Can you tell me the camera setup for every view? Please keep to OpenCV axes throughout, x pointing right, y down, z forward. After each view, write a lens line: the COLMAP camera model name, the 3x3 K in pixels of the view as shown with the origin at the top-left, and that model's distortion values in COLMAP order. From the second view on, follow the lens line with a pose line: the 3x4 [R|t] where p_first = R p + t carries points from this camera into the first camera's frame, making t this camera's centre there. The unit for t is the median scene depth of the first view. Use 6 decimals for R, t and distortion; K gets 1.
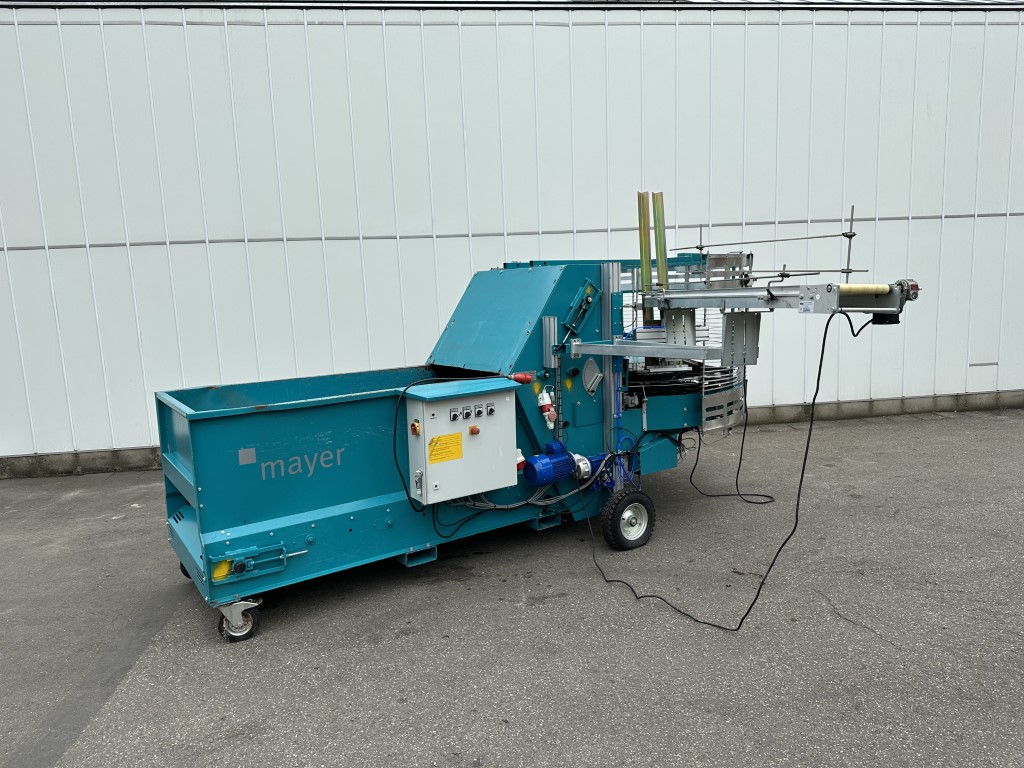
lens RADIAL K [[712.5, 0, 509.2], [0, 712.5, 382.5], [0, 0, 1]] dist [0.034959, -0.019315]
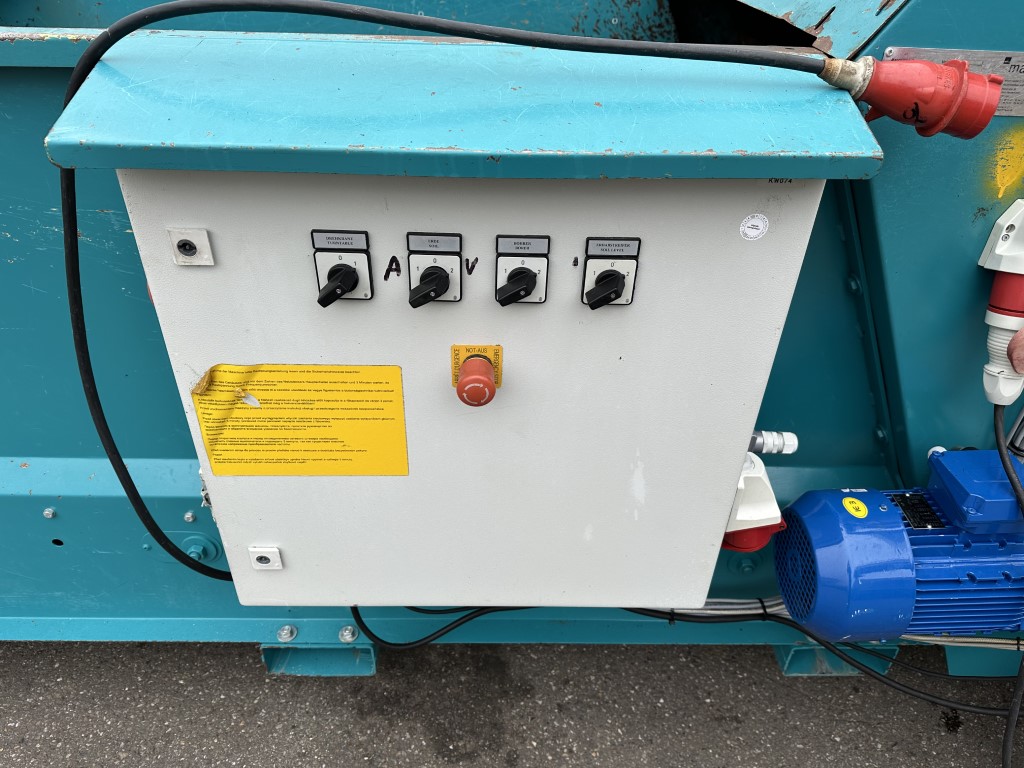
lens RADIAL K [[712.5, 0, 520.7], [0, 712.5, 387.9], [0, 0, 1]] dist [0.034959, -0.019315]
pose [[0.838804, 0.362815, -0.405923, 0.029474], [-0.136446, 0.861886, 0.488401, -0.014868], [0.527058, -0.354286, 0.772458, 0.799076]]
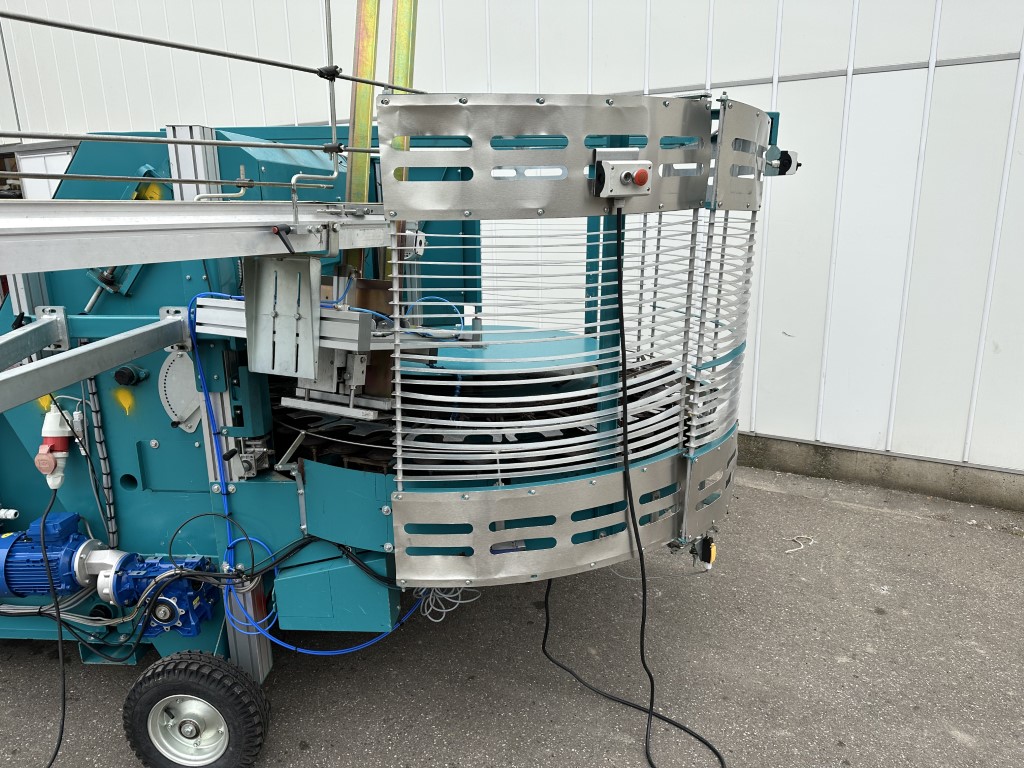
lens RADIAL K [[712.5, 0, 520.5], [0, 712.5, 386.3], [0, 0, 1]] dist [0.034959, -0.019315]
pose [[0.795138, 0.176199, -0.580266, 0.589868], [-0.099255, 0.981769, 0.162106, -0.114598], [0.598250, -0.071302, 0.798131, 0.820735]]
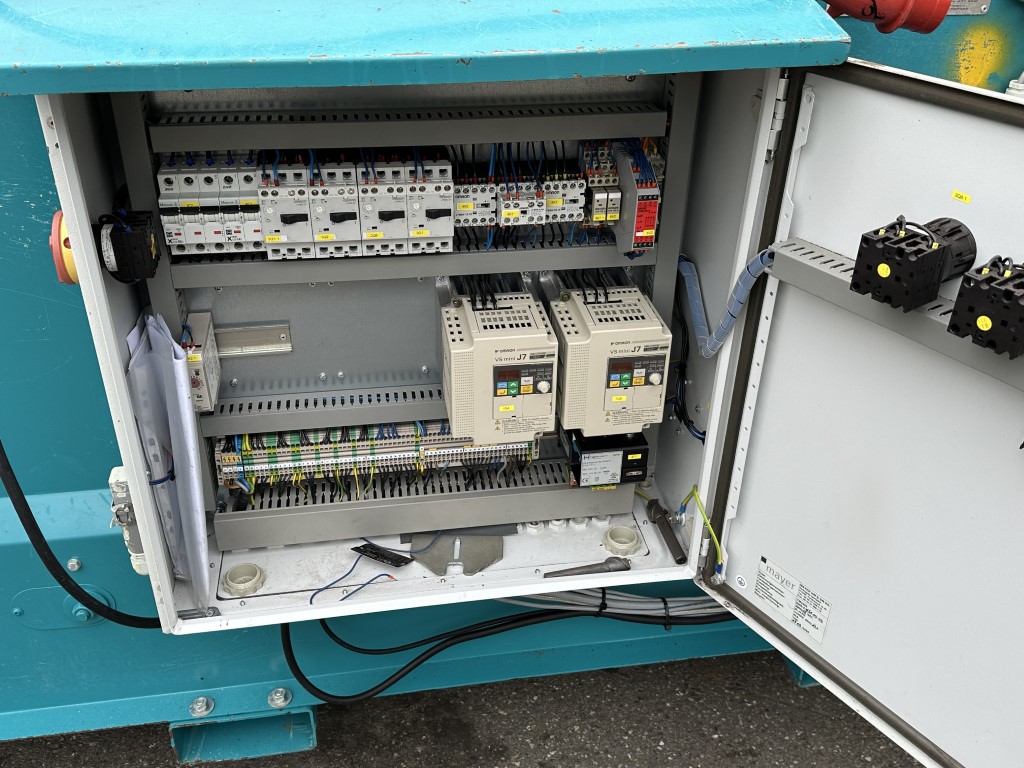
lens RADIAL K [[917.8, 0, 506.6], [0, 917.8, 386.5], [0, 0, 1]] dist [0.051118, -0.030442]
pose [[0.905452, 0.257396, -0.337498, 0.032475], [-0.098682, 0.901012, 0.422420, -0.005718], [0.412819, -0.349177, 0.841223, 0.765026]]
